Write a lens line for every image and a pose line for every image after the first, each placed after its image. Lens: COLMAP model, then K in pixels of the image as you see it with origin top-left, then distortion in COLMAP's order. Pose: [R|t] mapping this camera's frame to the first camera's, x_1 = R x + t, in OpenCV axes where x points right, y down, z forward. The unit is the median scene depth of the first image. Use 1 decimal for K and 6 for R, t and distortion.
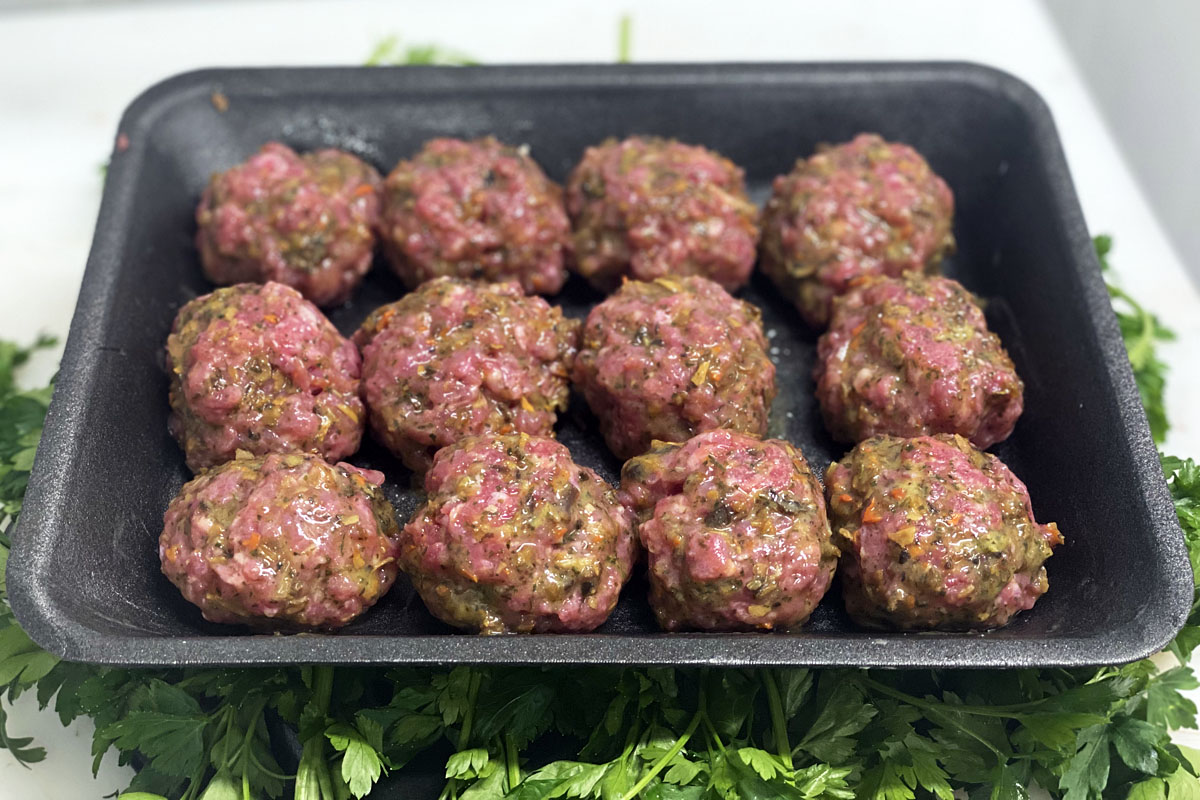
lens RADIAL K [[1848.0, 0, 605.2], [0, 1848.0, 405.5], [0, 0, 1]] dist [0.001555, 0.000000]
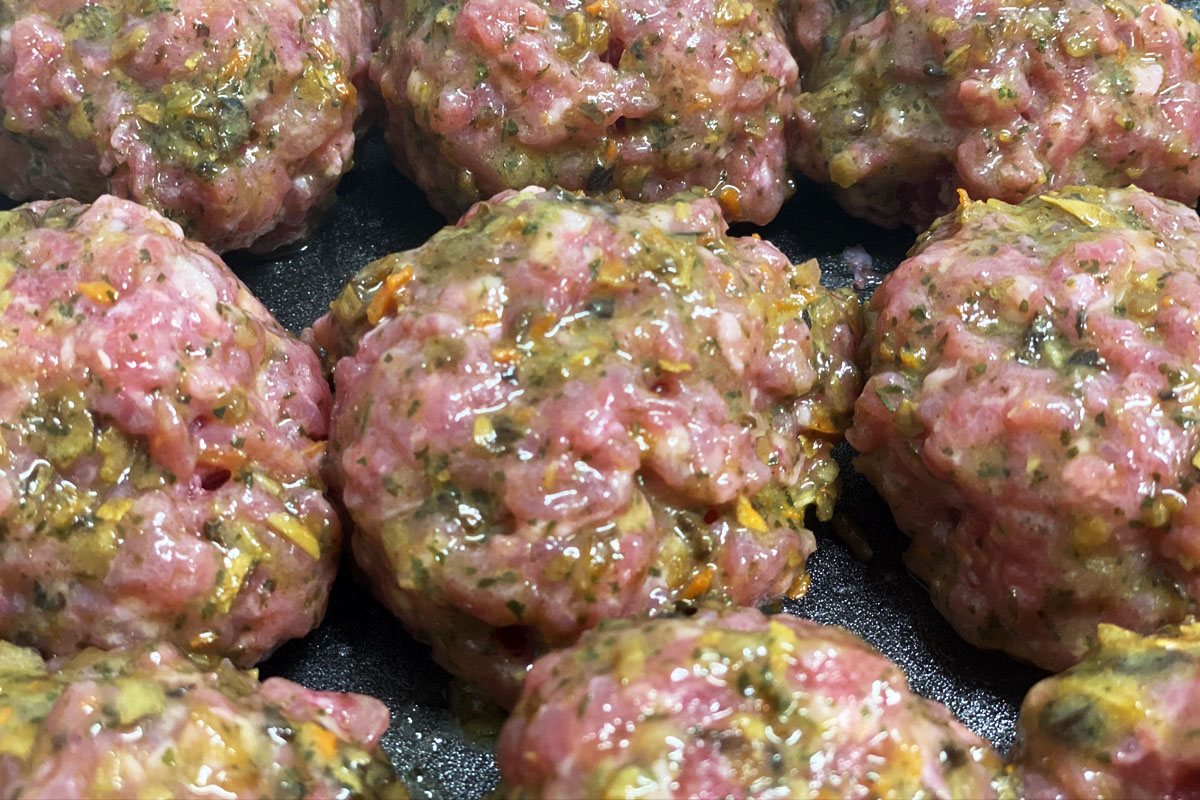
lens RADIAL K [[1848.0, 0, 592.7], [0, 1848.0, 394.8], [0, 0, 1]] dist [0.001555, 0.000000]
pose [[0.999983, 0.005746, 0.001120, -0.076089], [-0.005787, 0.999110, 0.041791, -0.042025], [-0.000879, -0.041797, 0.999126, 0.605936]]
